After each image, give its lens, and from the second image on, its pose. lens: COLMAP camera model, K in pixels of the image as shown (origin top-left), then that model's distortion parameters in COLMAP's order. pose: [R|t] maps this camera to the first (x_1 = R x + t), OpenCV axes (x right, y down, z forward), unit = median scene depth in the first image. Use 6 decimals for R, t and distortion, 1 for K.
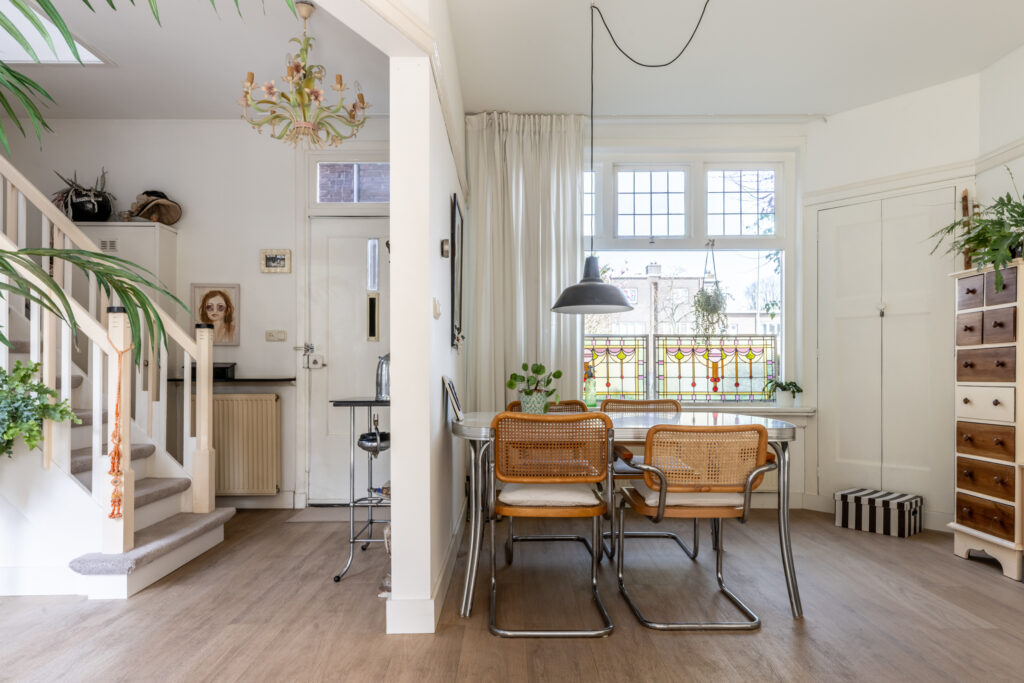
lens RADIAL K [[682.2, 0, 513.8], [0, 682.2, 355.0], [0, 0, 1]] dist [0.001882, 0.001844]
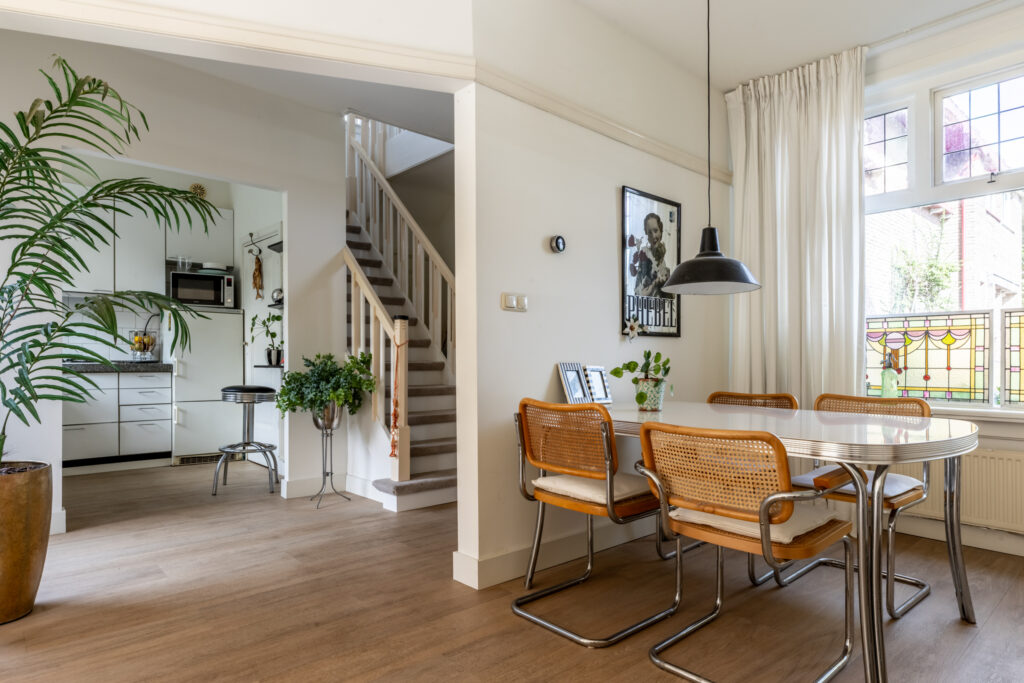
lens RADIAL K [[593.4, 0, 510.3], [0, 593.4, 348.7], [0, 0, 1]] dist [0.004533, 0.000295]
pose [[0.662077, -0.012545, -0.749331, 0.356660], [0.014655, 0.999885, -0.003791, 0.006568], [0.749293, -0.008471, 0.662185, 0.210855]]
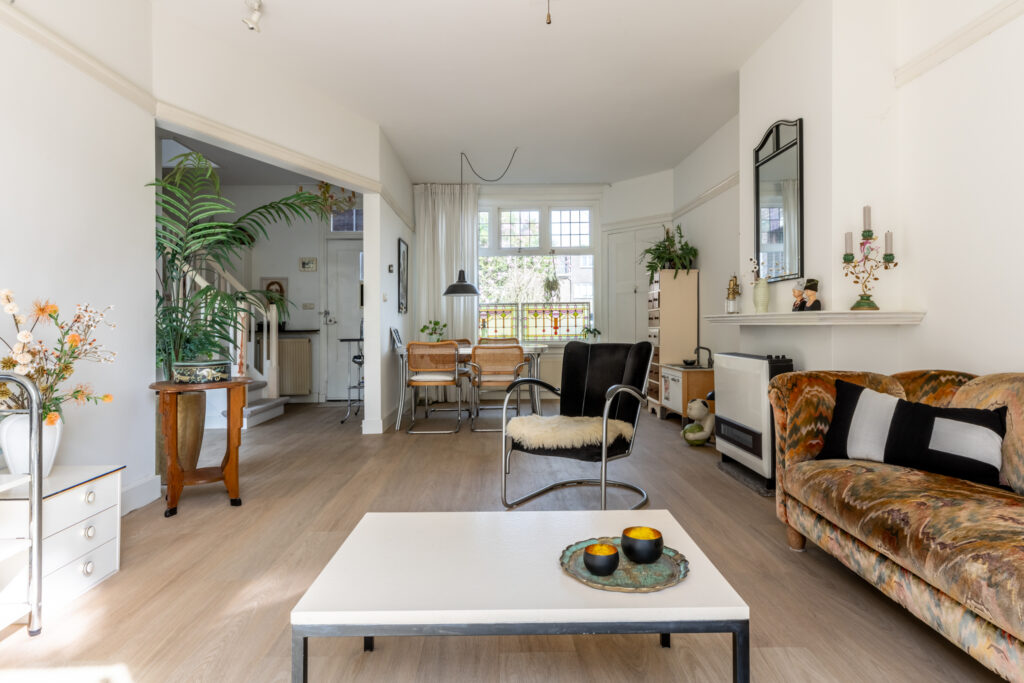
lens RADIAL K [[603.1, 0, 515.2], [0, 603.1, 292.1], [0, 0, 1]] dist [0.005974, -0.000071]
pose [[0.999725, -0.010475, 0.020986, 0.167820], [0.011097, 0.999496, -0.029746, -0.012636], [-0.020664, 0.029971, 0.999337, -0.619011]]
